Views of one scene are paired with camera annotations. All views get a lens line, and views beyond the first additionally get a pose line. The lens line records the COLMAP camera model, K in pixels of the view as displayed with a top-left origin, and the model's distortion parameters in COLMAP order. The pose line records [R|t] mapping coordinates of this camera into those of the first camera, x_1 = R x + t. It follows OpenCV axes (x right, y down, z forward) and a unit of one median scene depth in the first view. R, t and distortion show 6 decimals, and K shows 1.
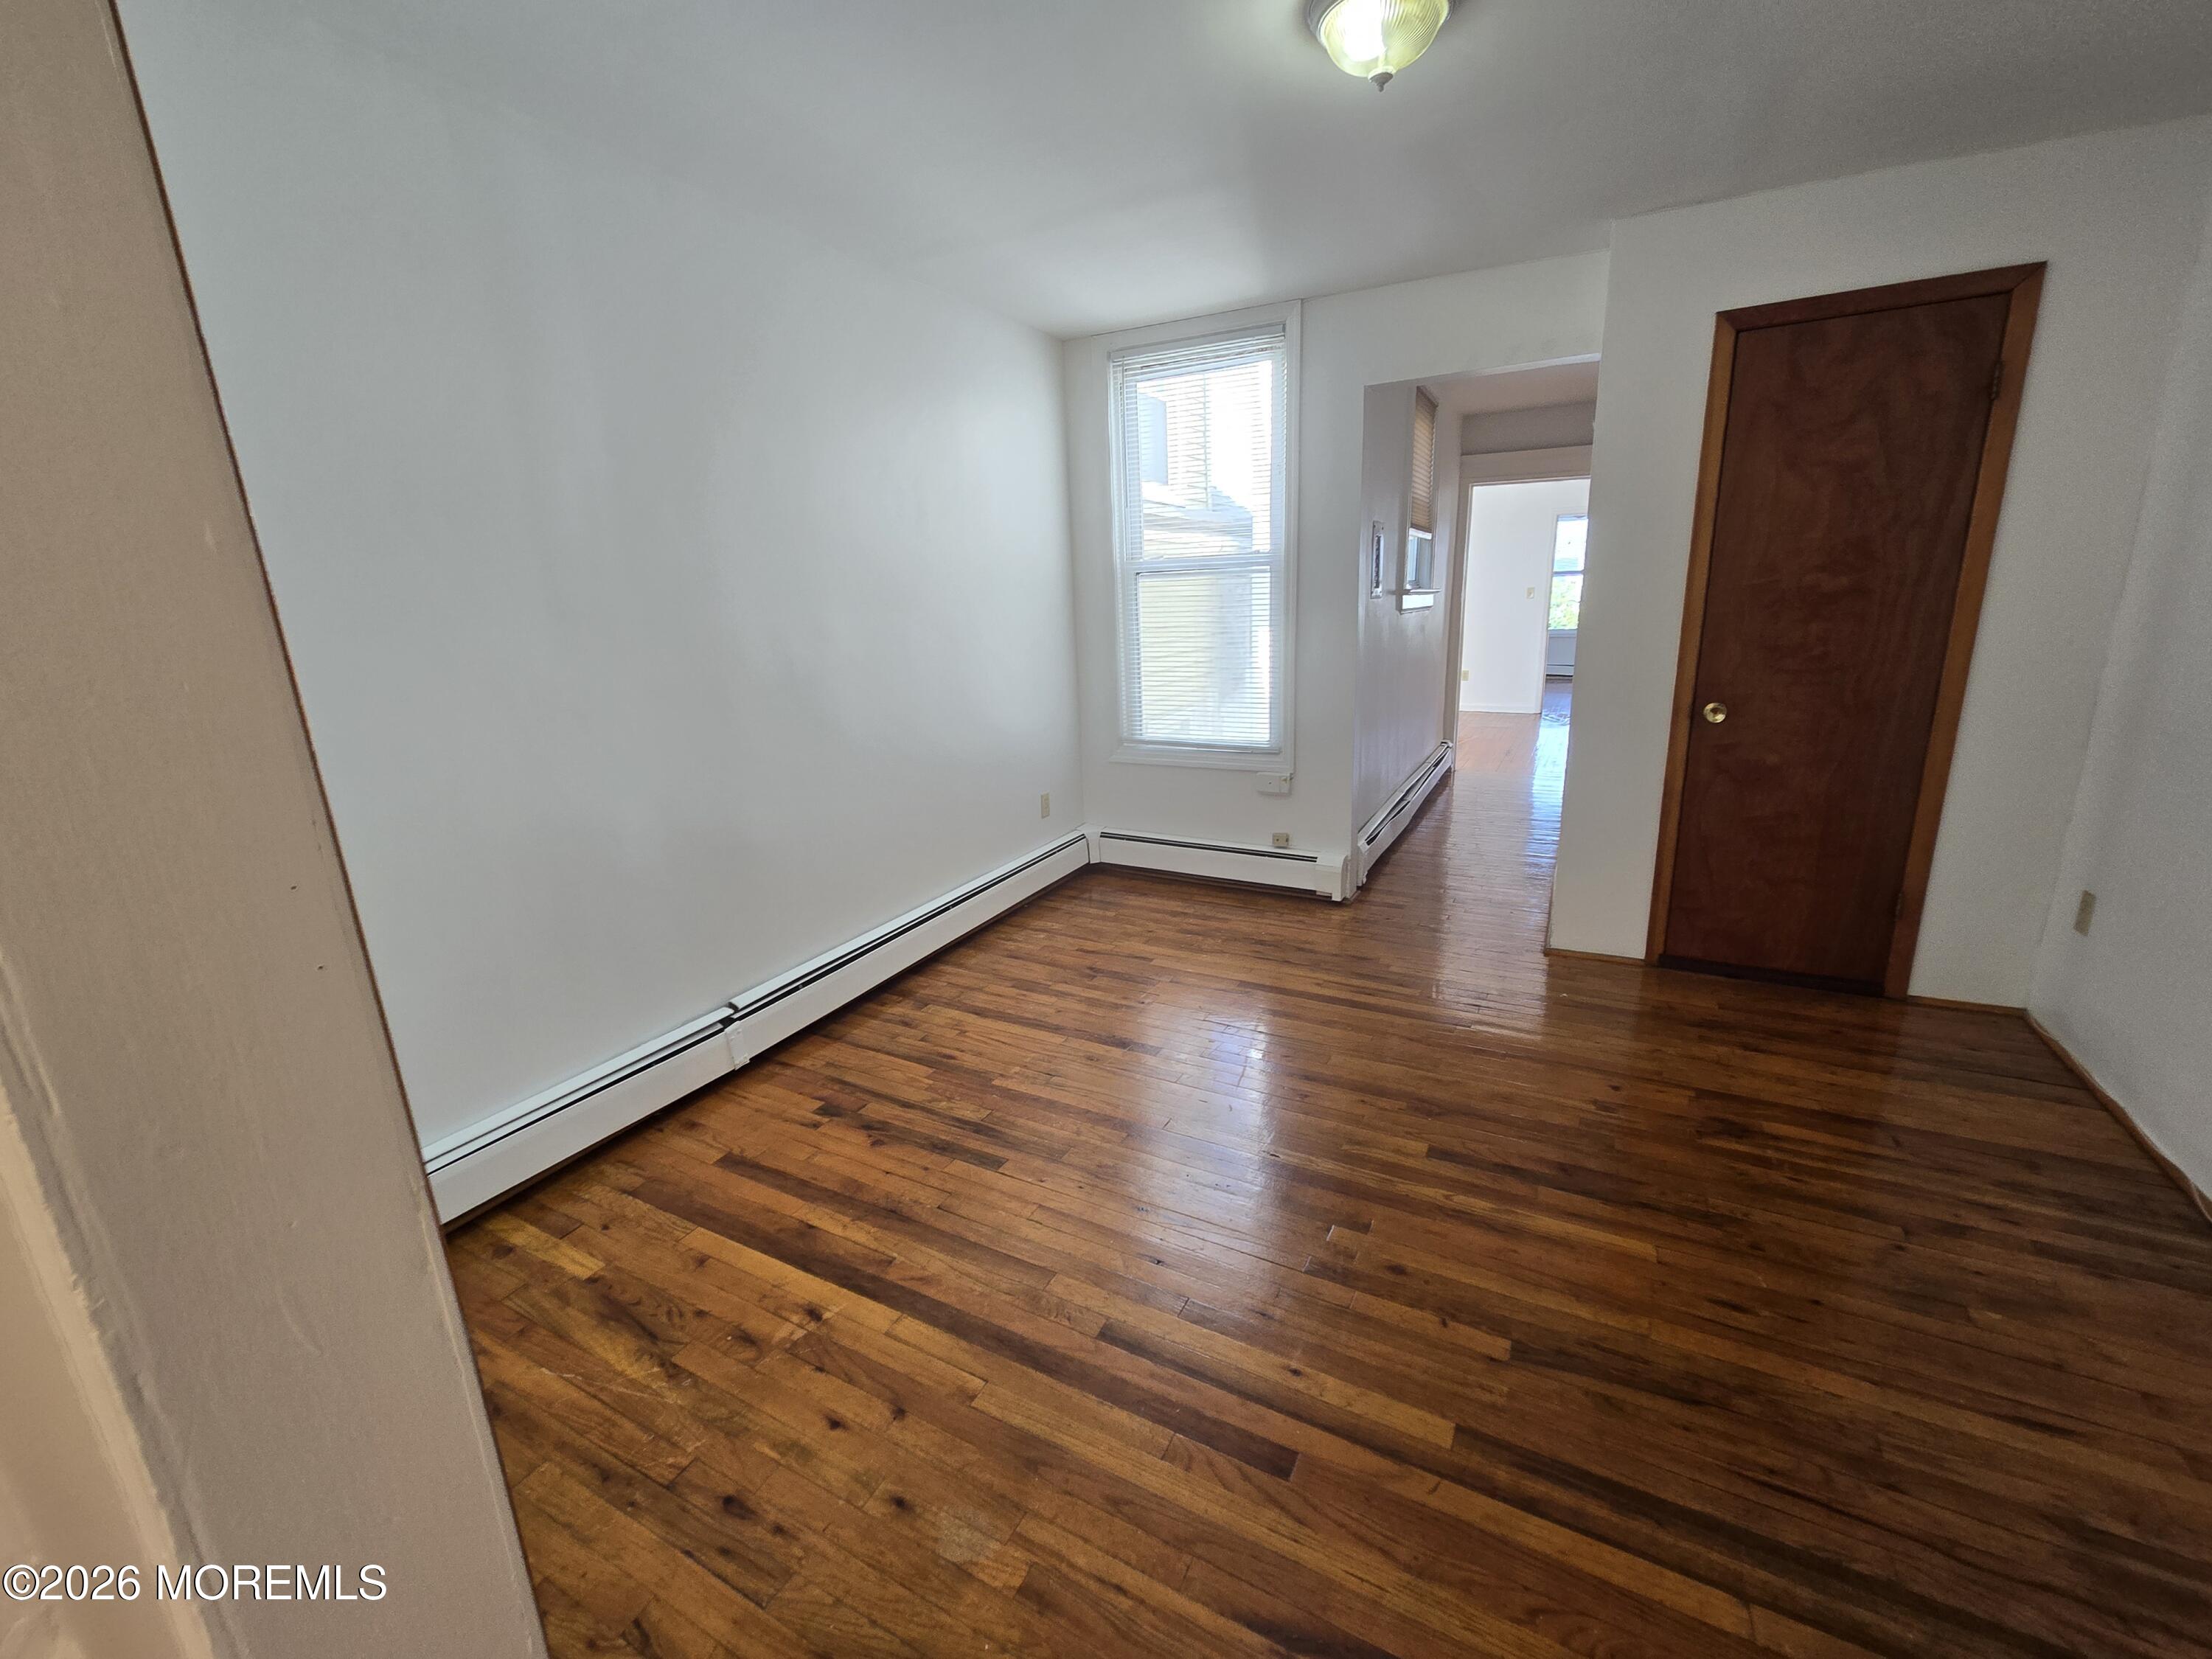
lens RADIAL K [[901.4, 0, 1106.0], [0, 901.4, 829.5], [0, 0, 1]] dist [-0.000986, -0.000502]
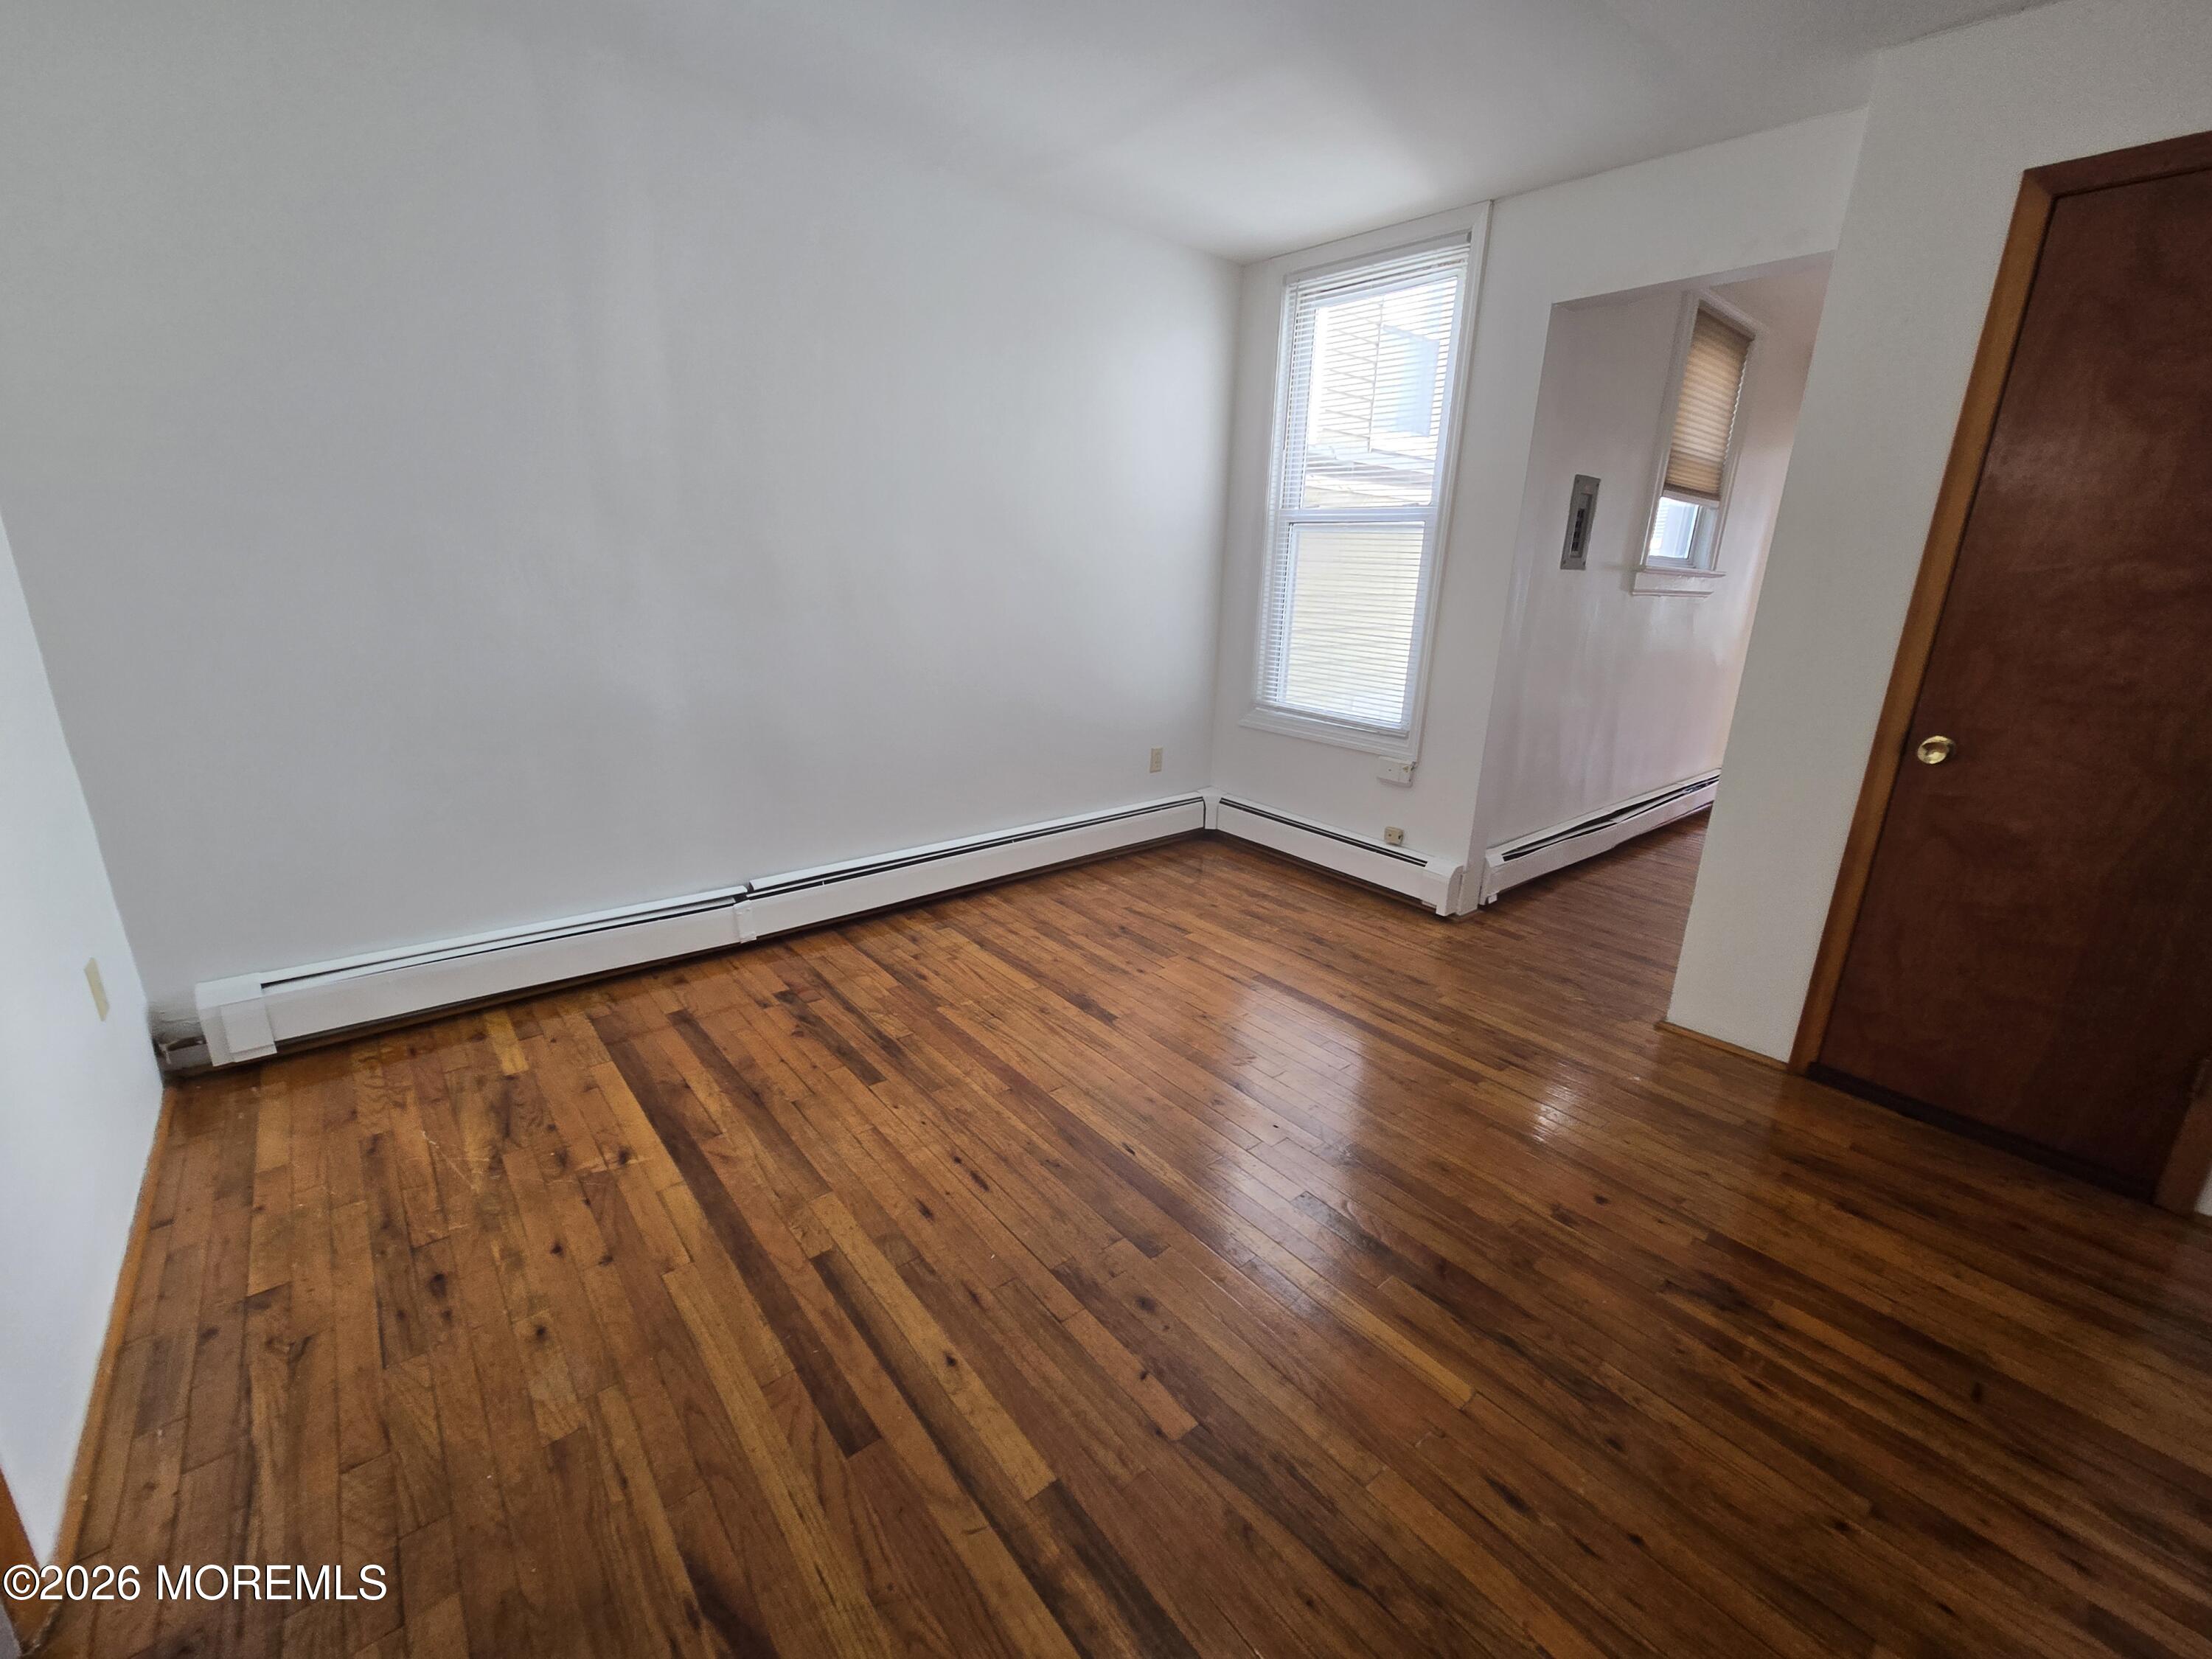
lens RADIAL K [[904.6, 0, 1108.1], [0, 904.6, 823.3], [0, 0, 1]] dist [-0.001739, 0.000118]
pose [[0.927744, 0.166906, -0.333816, 0.384842], [-0.156989, 0.985973, 0.056674, -0.011196], [0.338592, -0.000173, 0.940933, 0.124688]]
